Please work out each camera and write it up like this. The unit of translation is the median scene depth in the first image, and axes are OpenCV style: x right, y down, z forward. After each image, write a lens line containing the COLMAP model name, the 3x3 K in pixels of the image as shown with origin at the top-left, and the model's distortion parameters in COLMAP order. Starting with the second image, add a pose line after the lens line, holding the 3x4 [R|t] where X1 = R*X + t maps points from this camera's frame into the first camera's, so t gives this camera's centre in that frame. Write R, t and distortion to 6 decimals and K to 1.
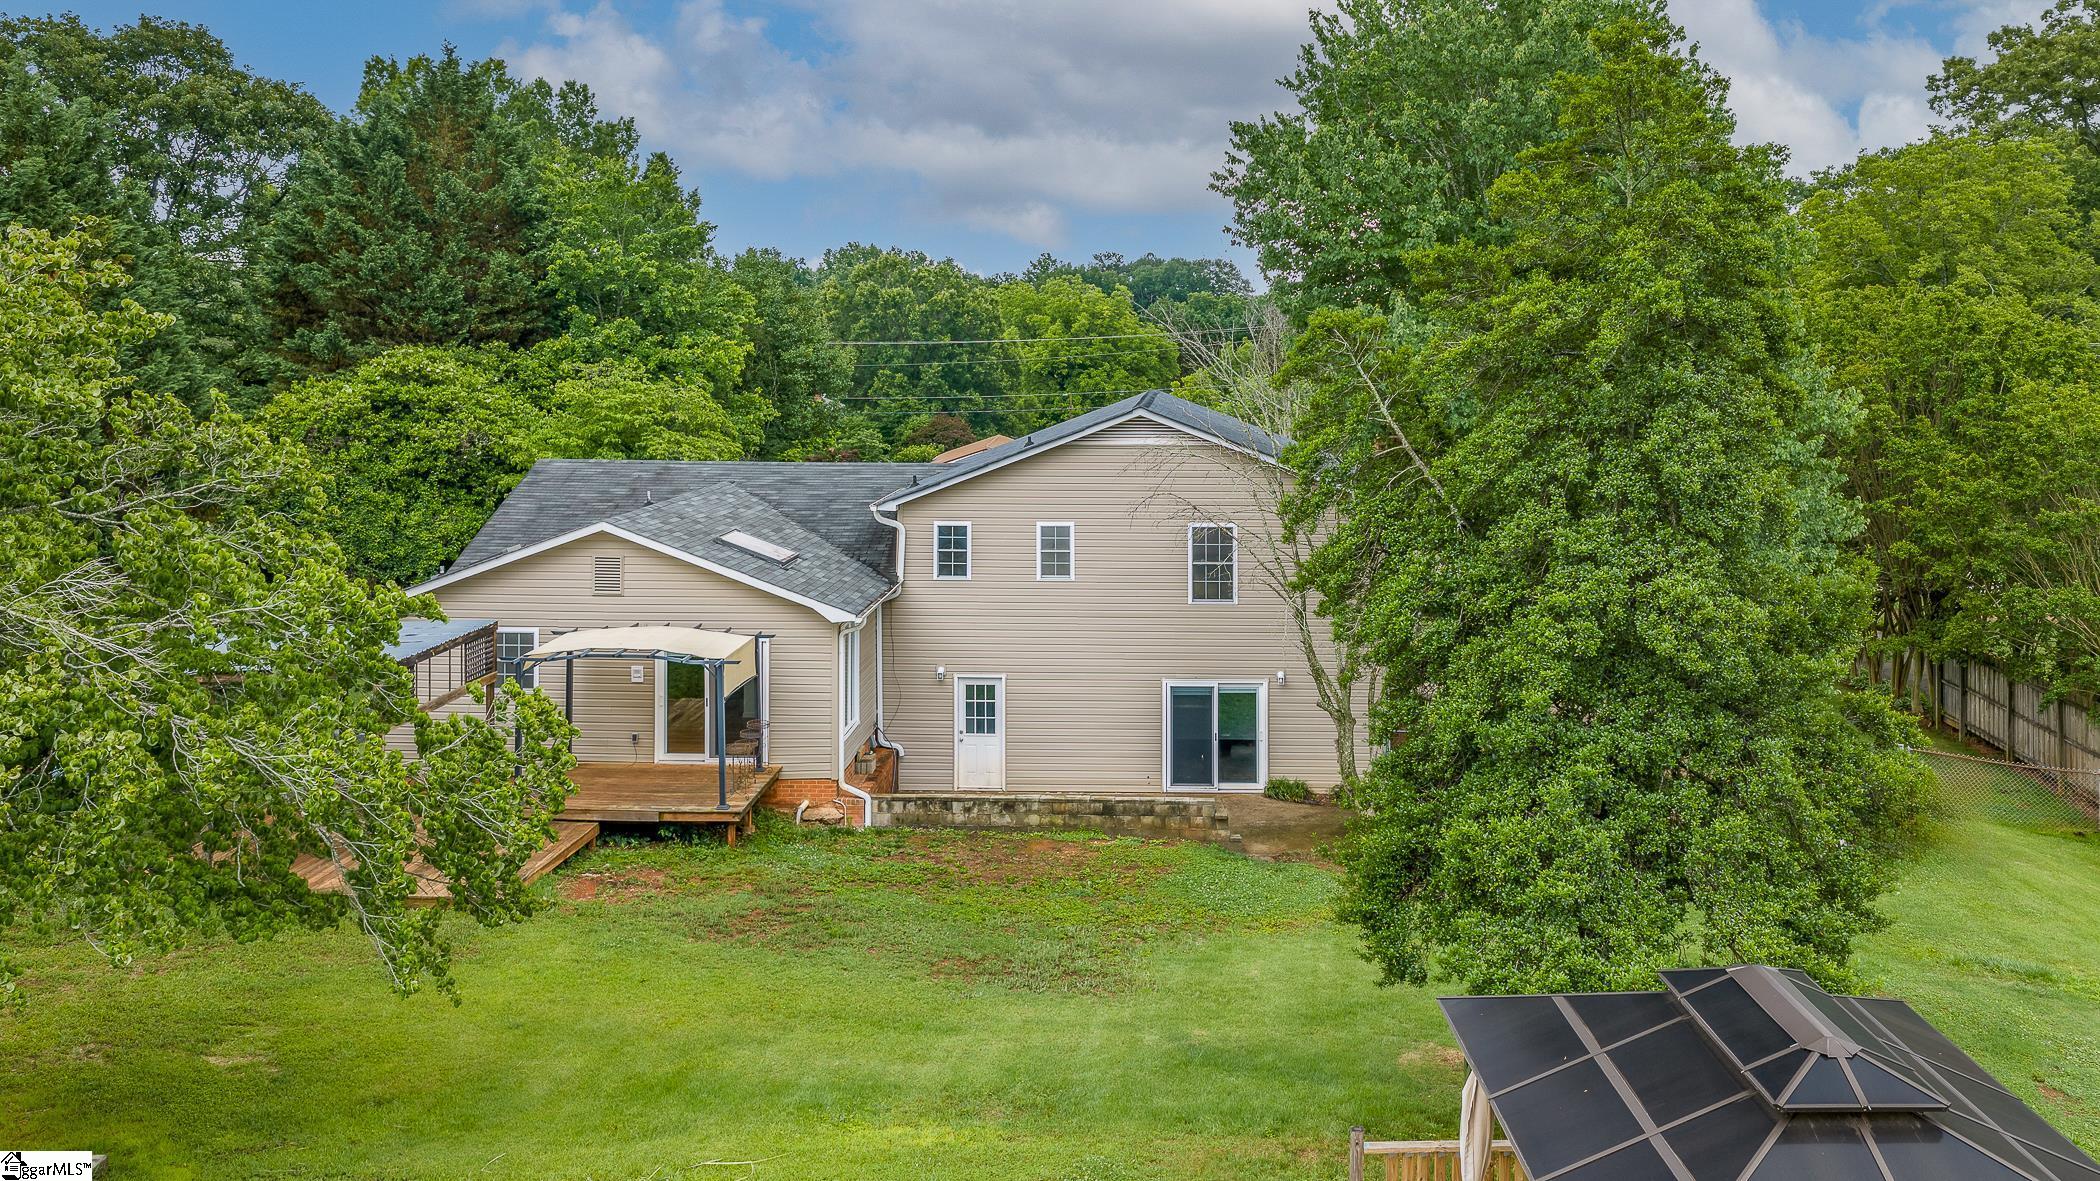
lens RADIAL K [[1780.9, 0, 1122.2], [0, 1780.9, 343.0], [0, 0, 1]] dist [0.024279, -0.070900]
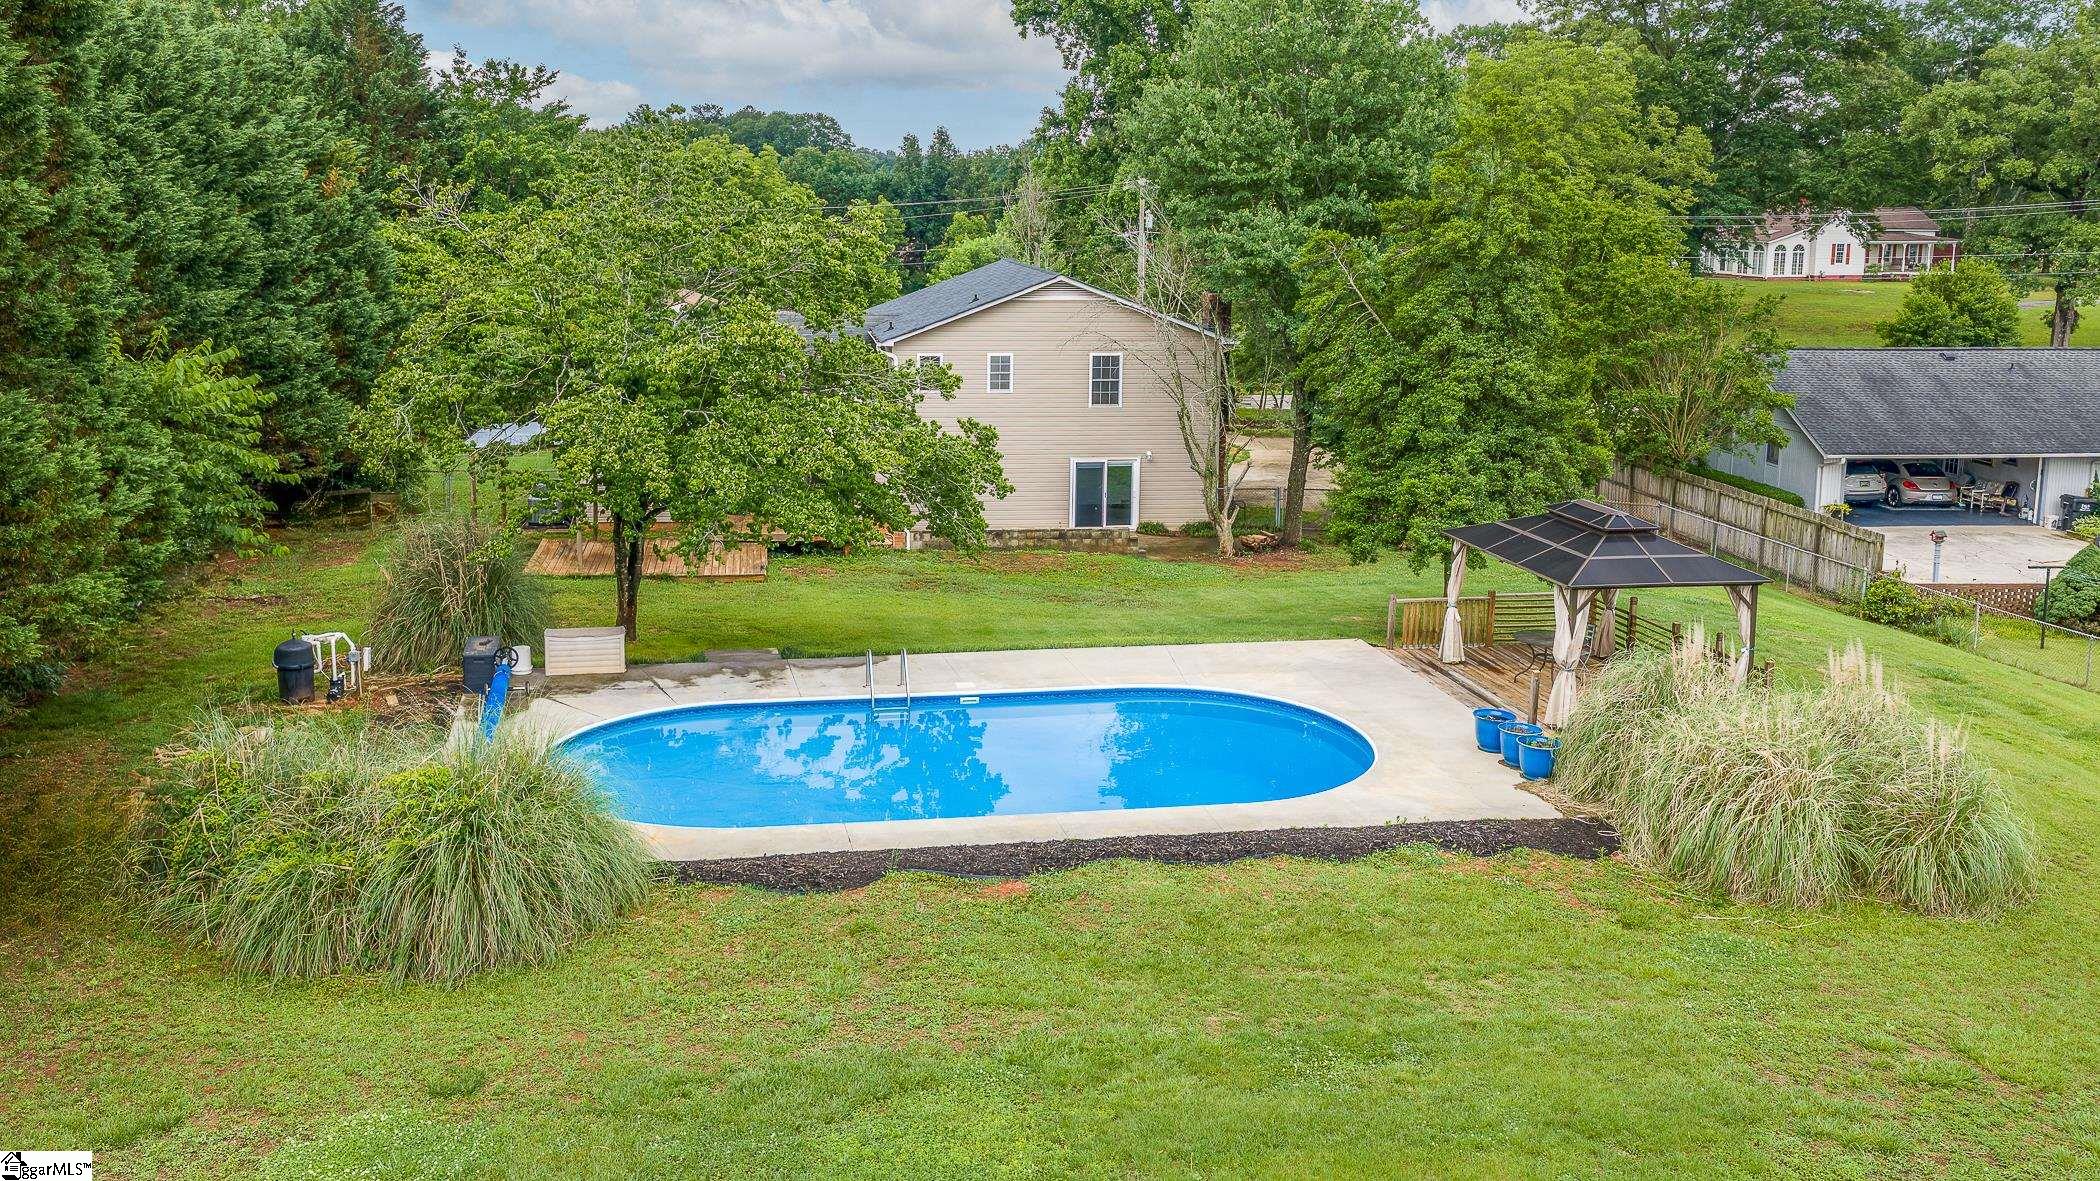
lens RADIAL K [[1793.7, 0, 941.4], [0, 1793.7, 464.9], [0, 0, 1]] dist [0.015684, 0.001847]
pose [[0.989729, -0.016357, 0.142017, -0.298123], [-0.005133, 0.988726, 0.149650, -0.029215], [-0.142864, -0.148842, 0.978487, -0.453145]]
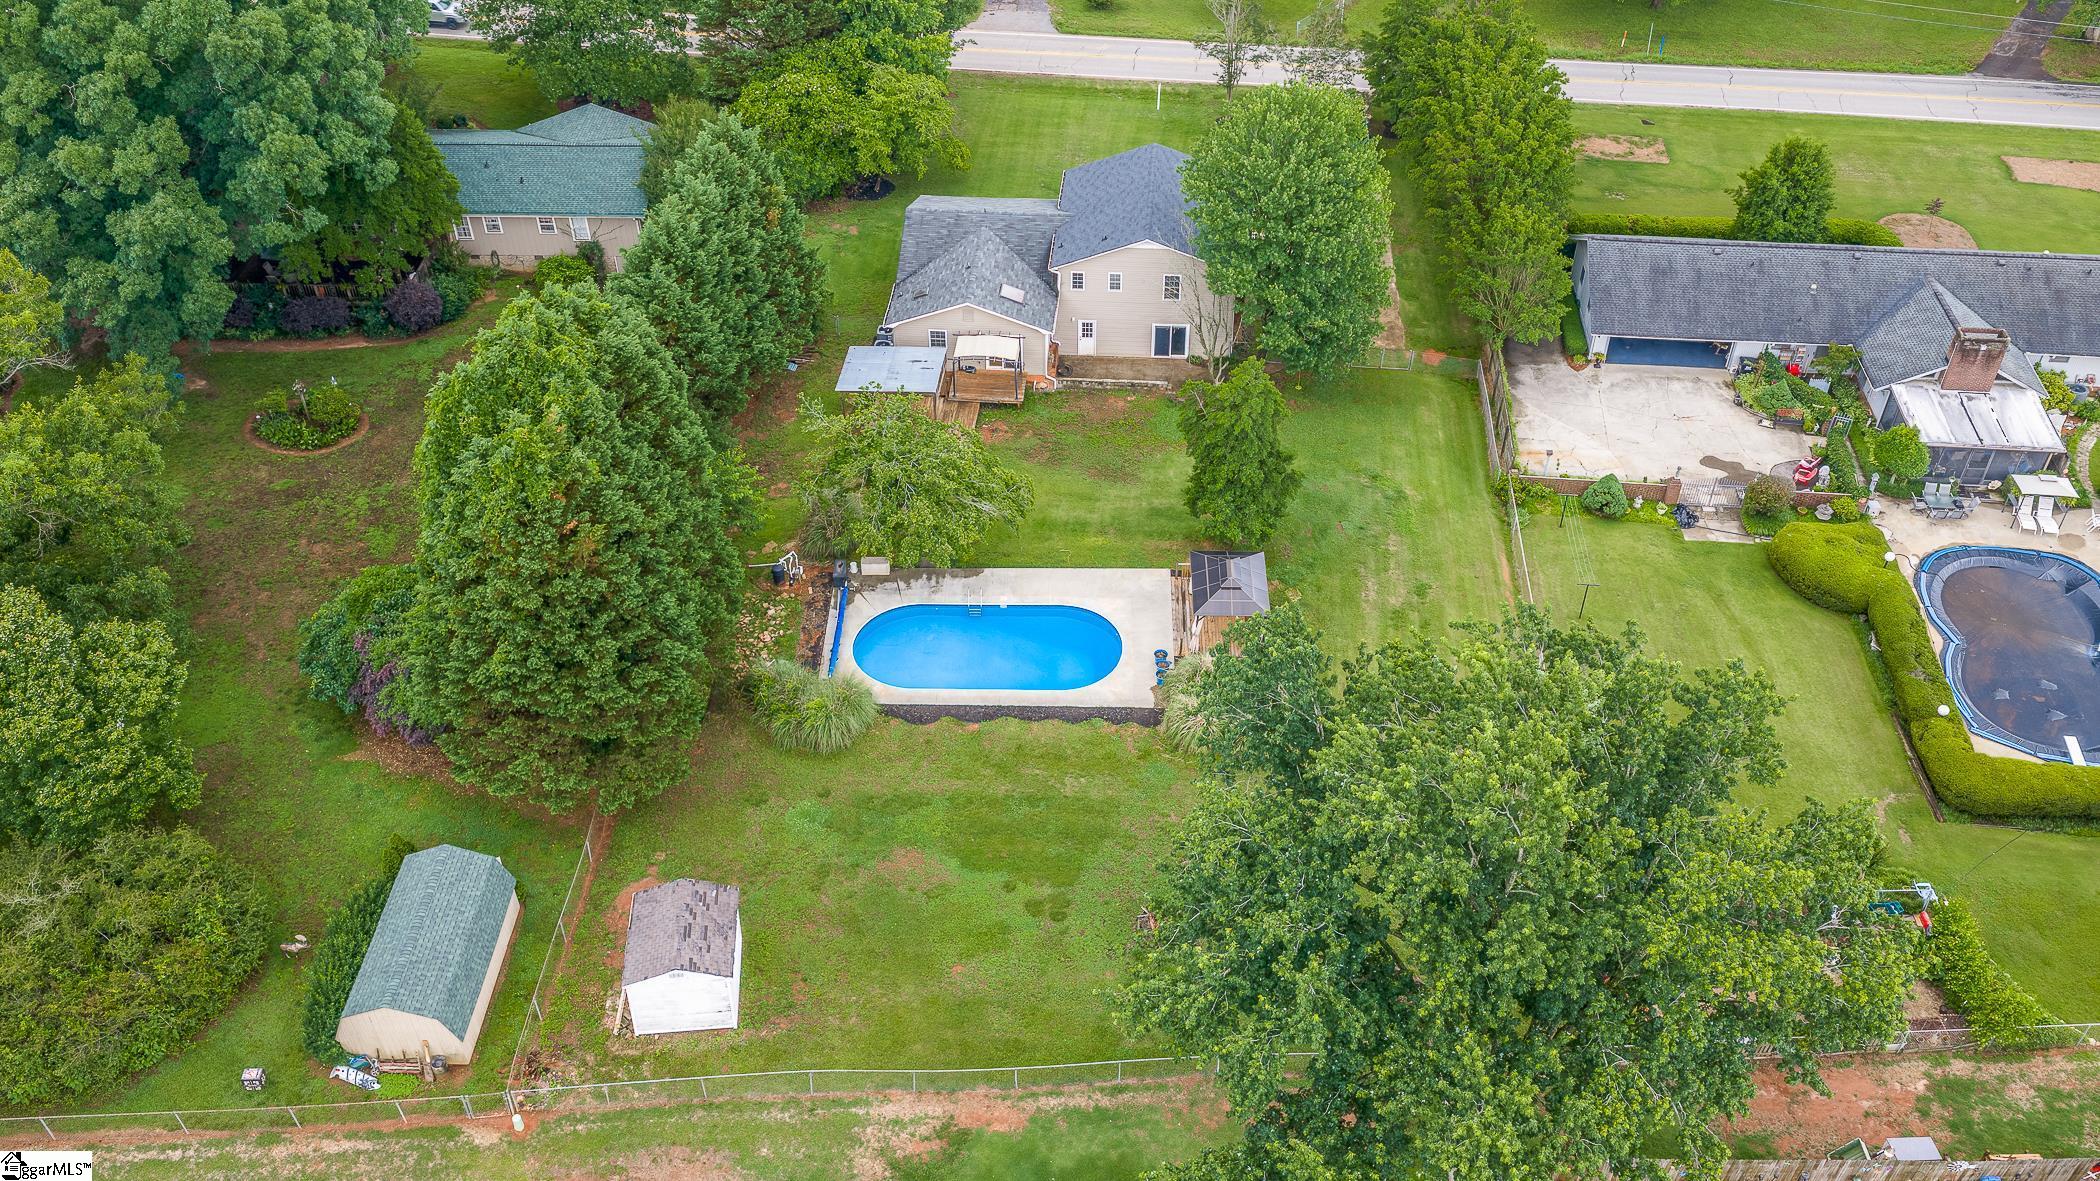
lens RADIAL K [[1744.1, 0, 1050.0], [0, 1744.1, 590.5], [0, 0, 1]] dist [0.028699, -0.065434]
pose [[0.999230, 0.018444, -0.034620, -0.036025], [0.008151, 0.765672, 0.643180, -1.258436], [0.038370, -0.642967, 0.764932, -1.378400]]
